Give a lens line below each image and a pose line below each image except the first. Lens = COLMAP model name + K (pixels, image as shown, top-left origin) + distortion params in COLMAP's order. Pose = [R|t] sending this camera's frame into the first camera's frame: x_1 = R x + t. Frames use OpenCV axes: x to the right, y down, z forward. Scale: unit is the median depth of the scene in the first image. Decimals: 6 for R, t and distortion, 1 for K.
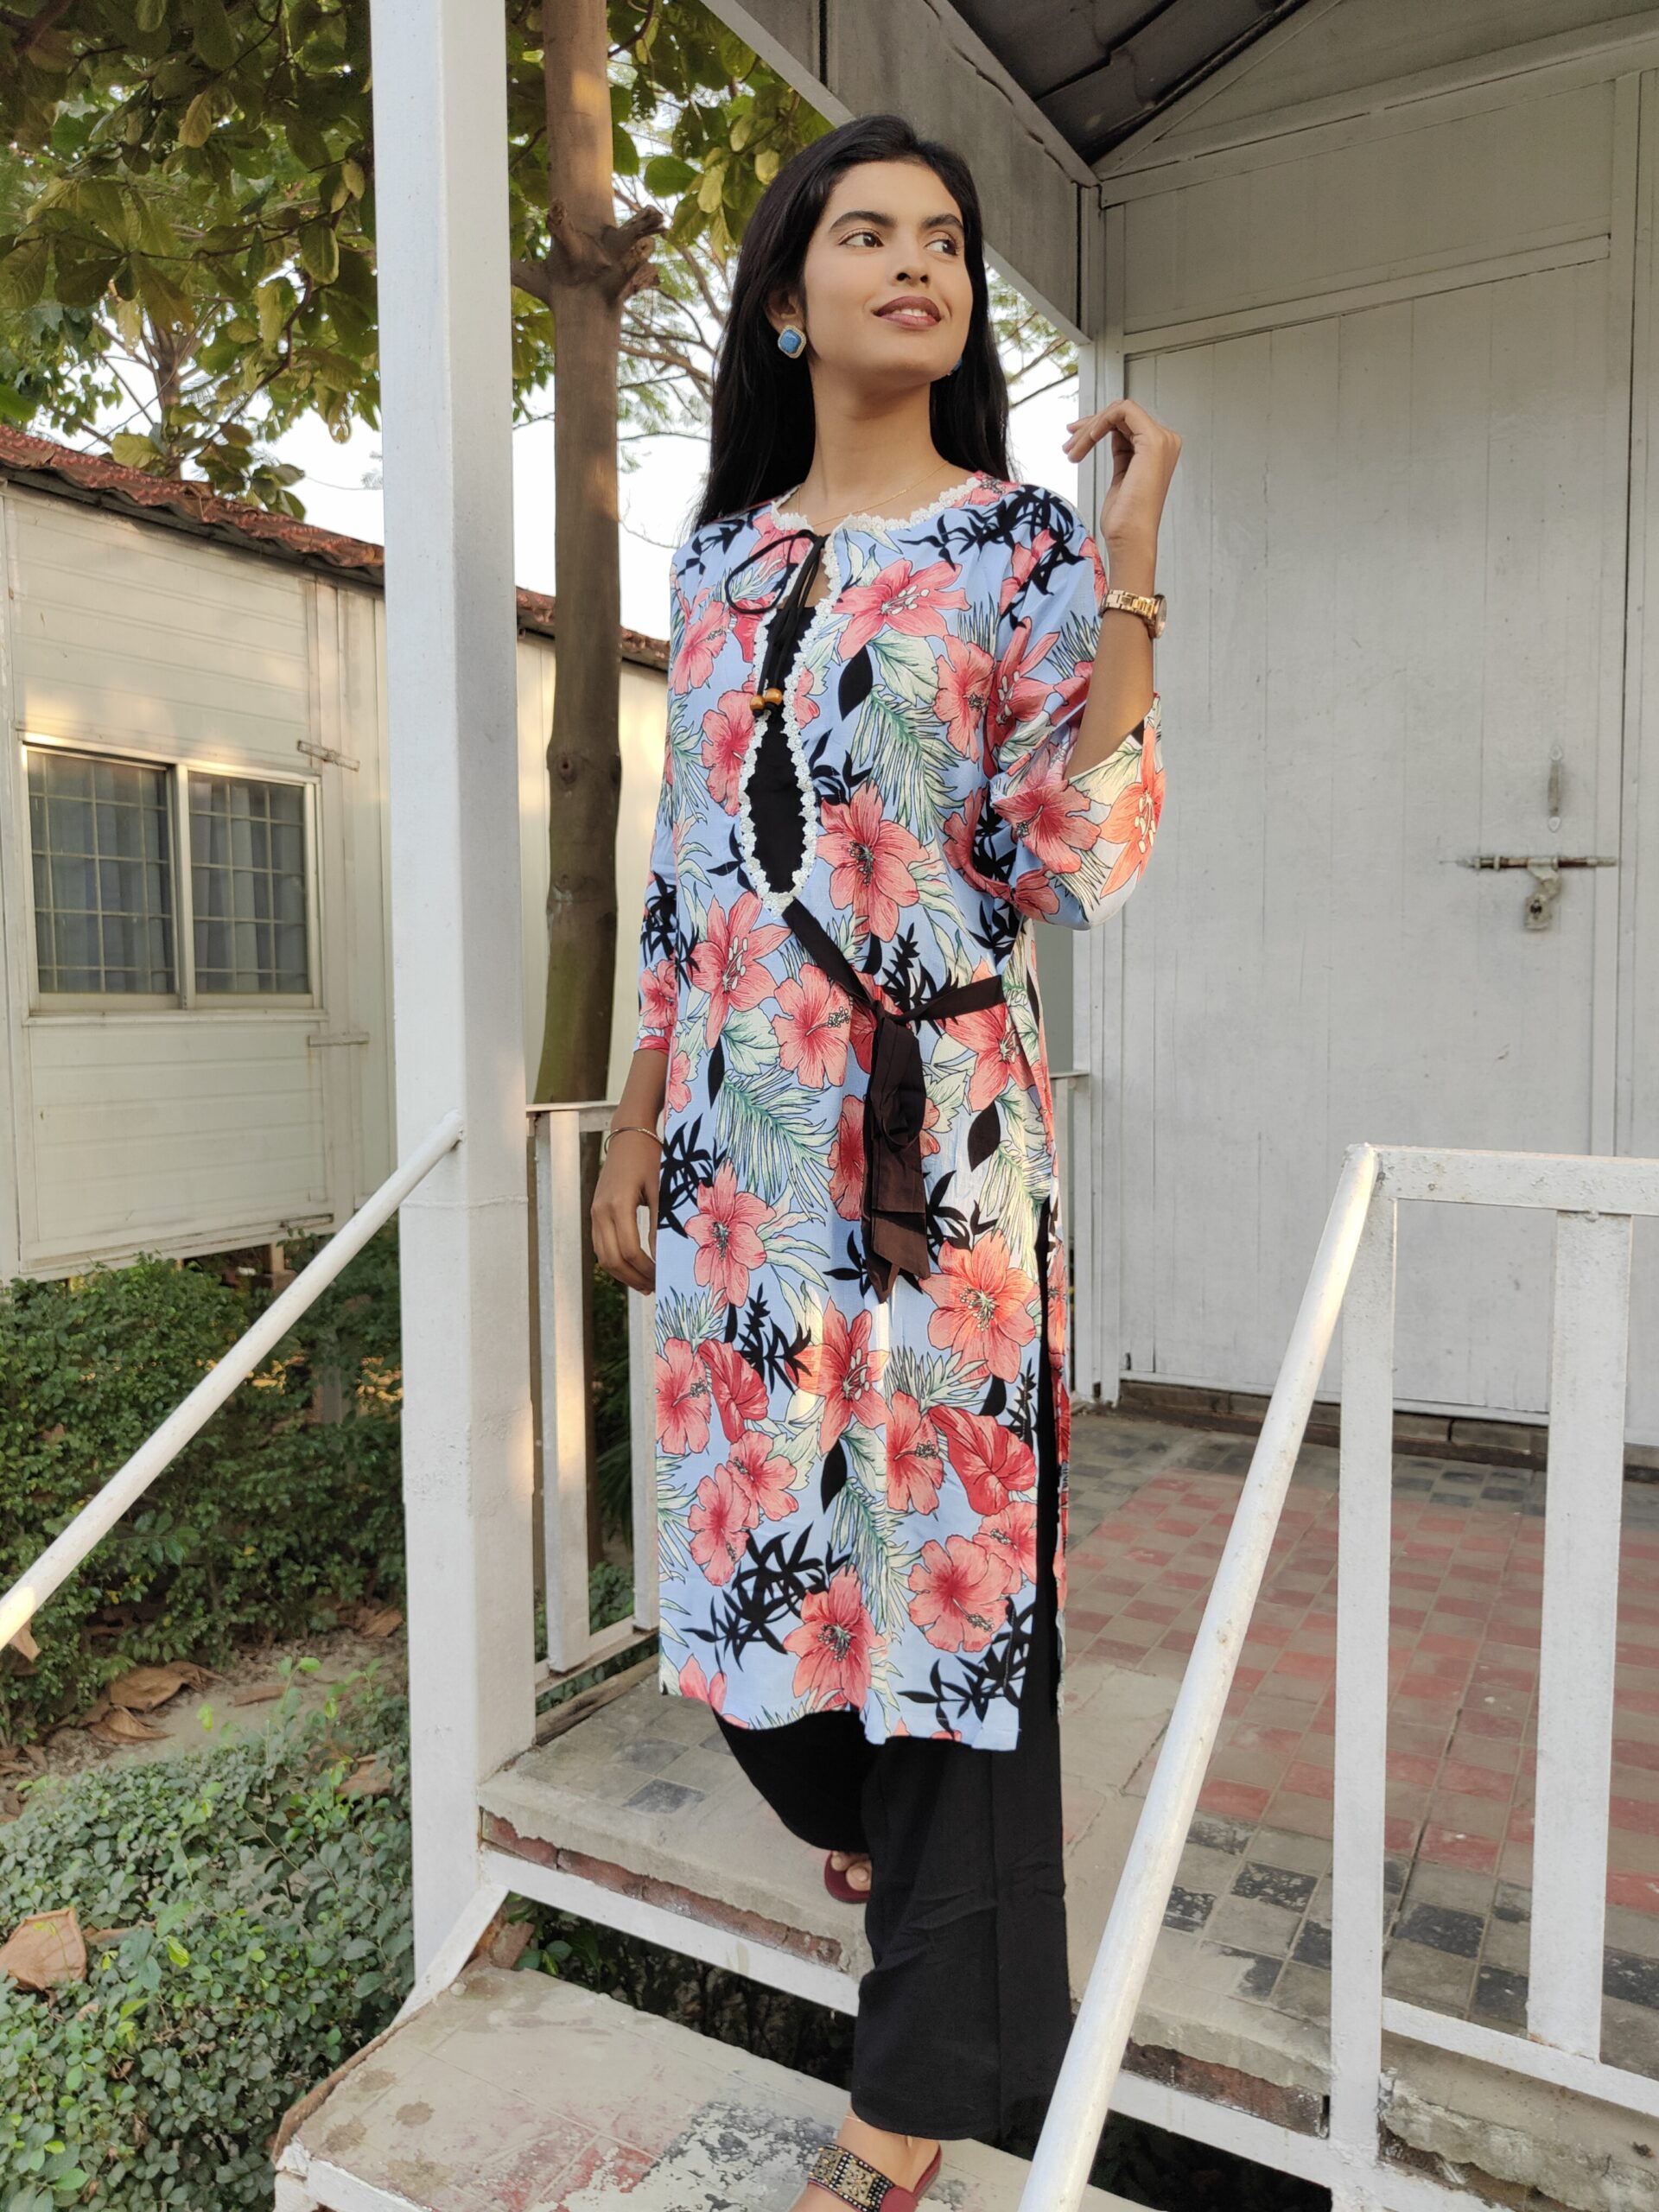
lens RADIAL K [[1627.3, 0, 824.6], [0, 1627.3, 1108.7], [0, 0, 1]] dist [-0.008695, 0.008996]
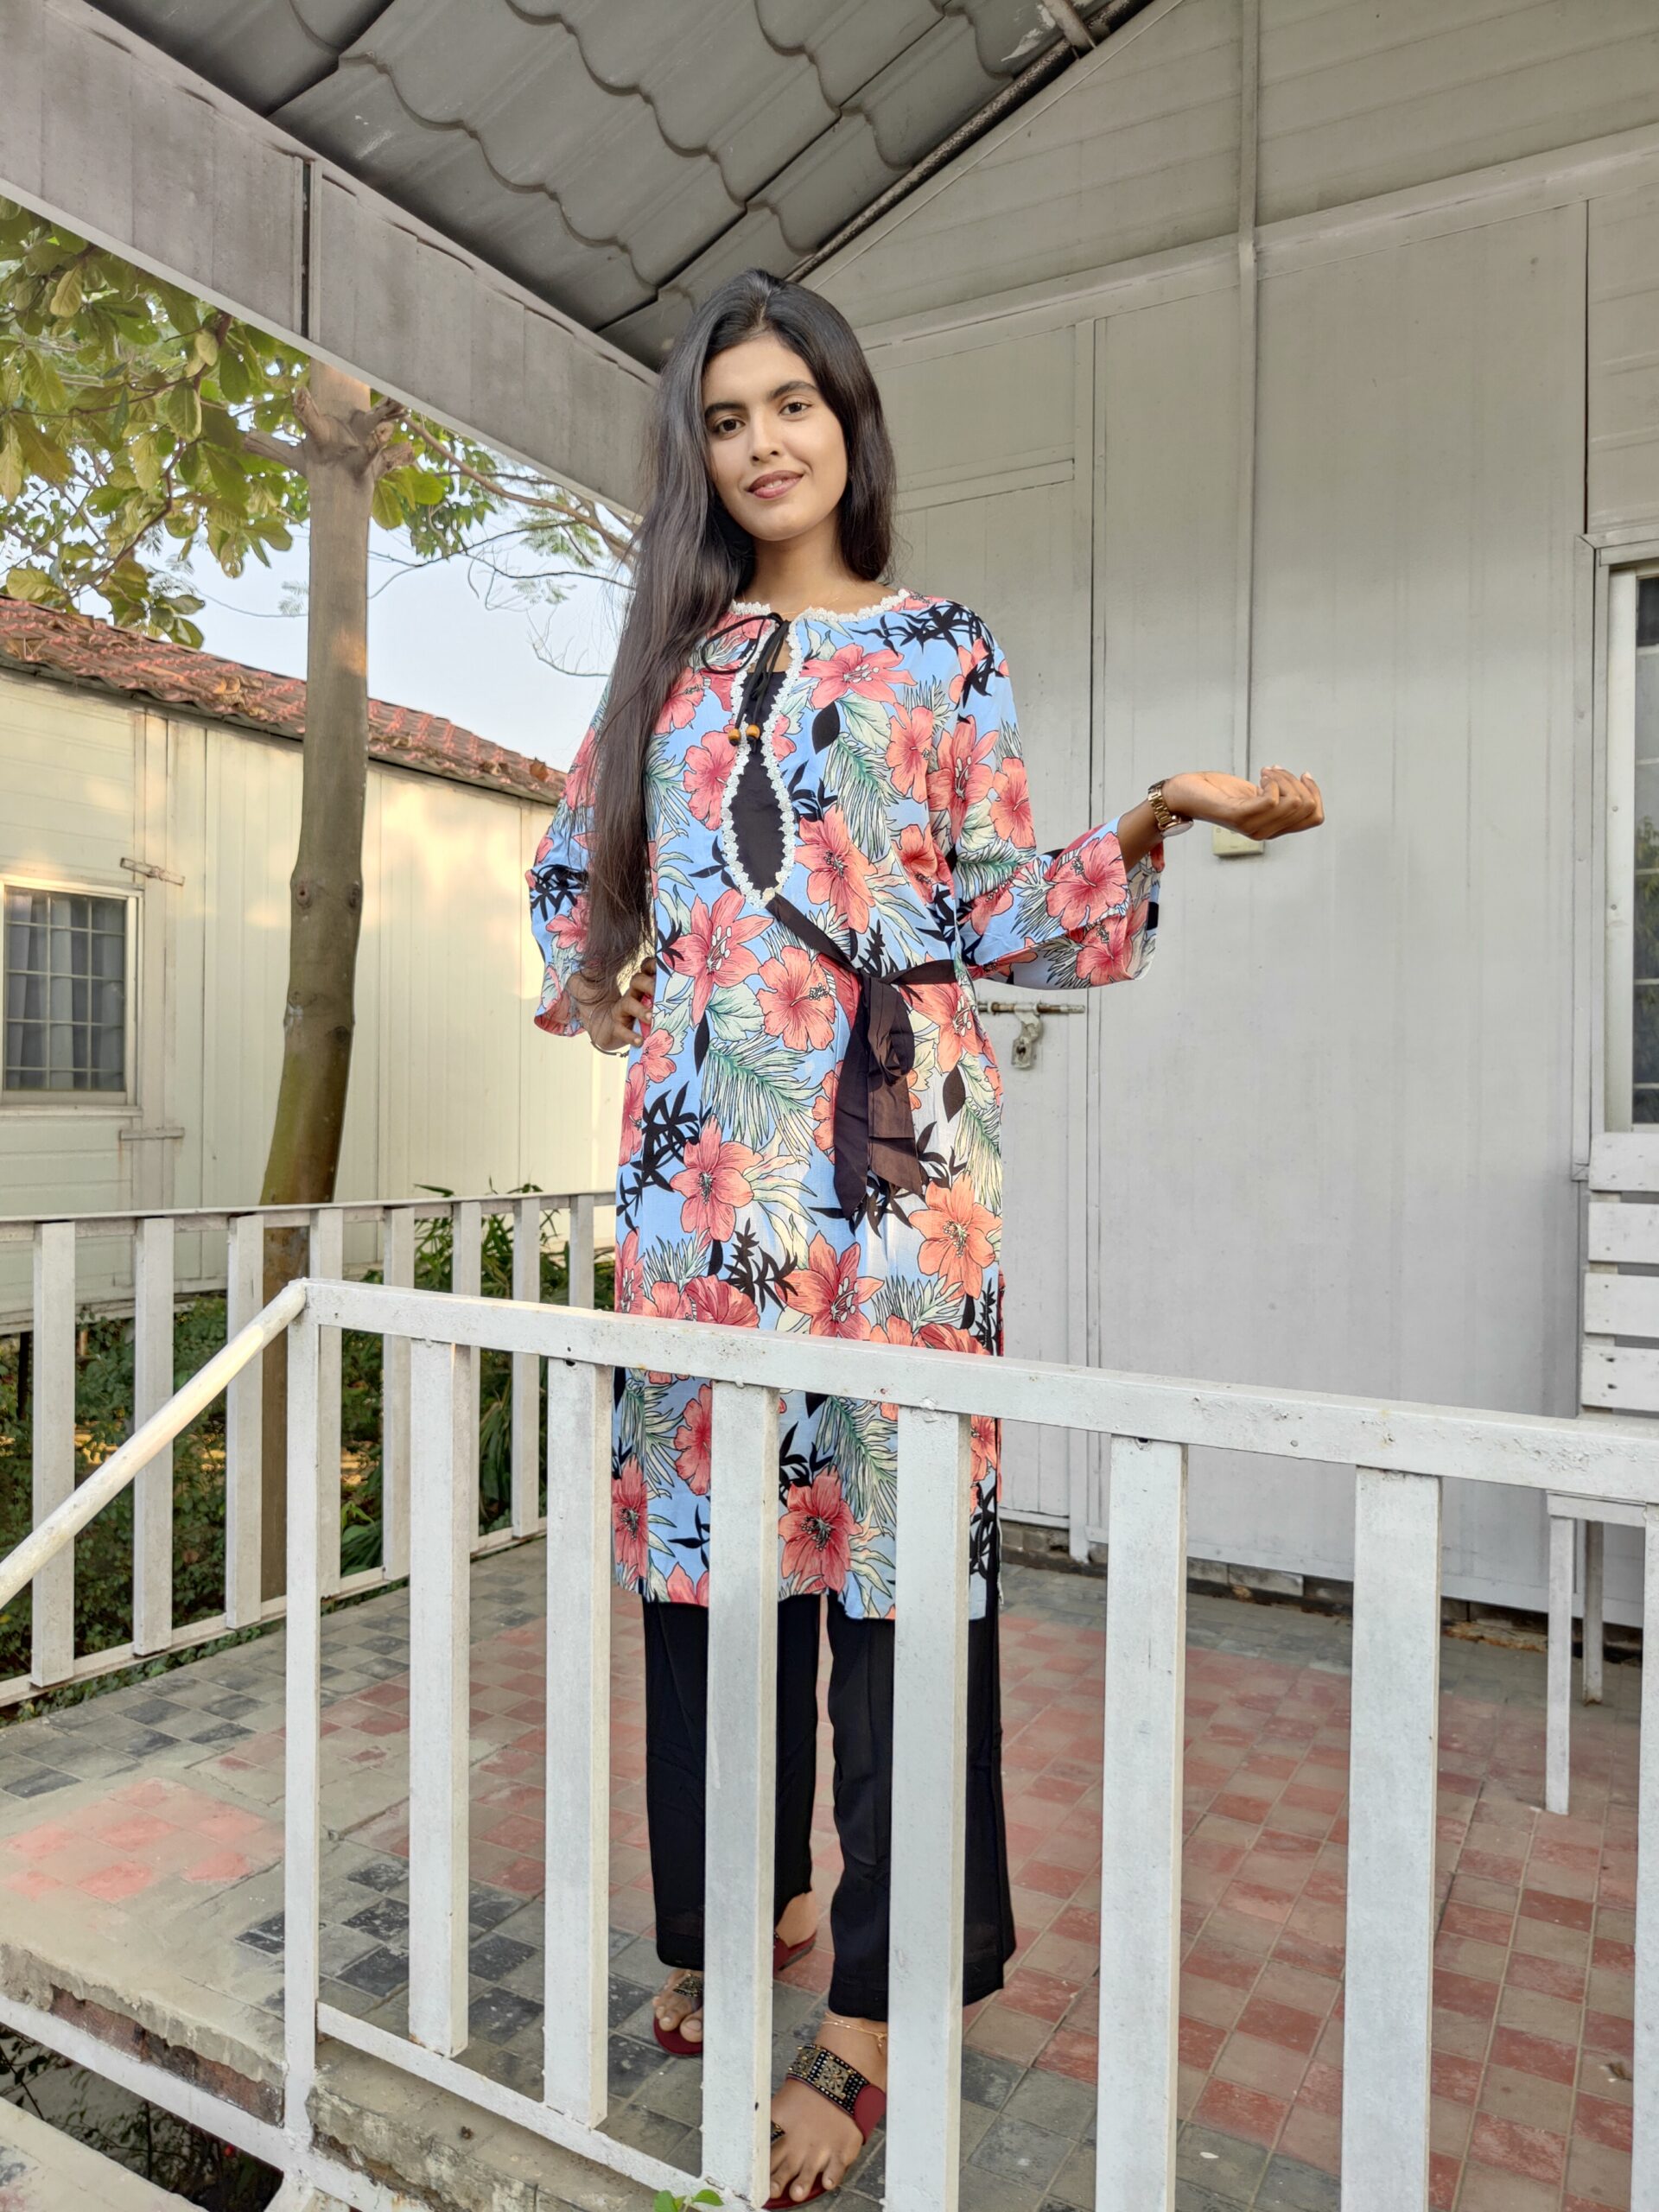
lens RADIAL K [[1627.3, 0, 875.3], [0, 1627.3, 1102.5], [0, 0, 1]] dist [-0.008695, 0.008996]
pose [[0.999589, 0.016065, -0.023740, 0.206798], [-0.017326, 0.998398, -0.053869, -0.014838], [0.022836, 0.054258, 0.998266, -0.057878]]
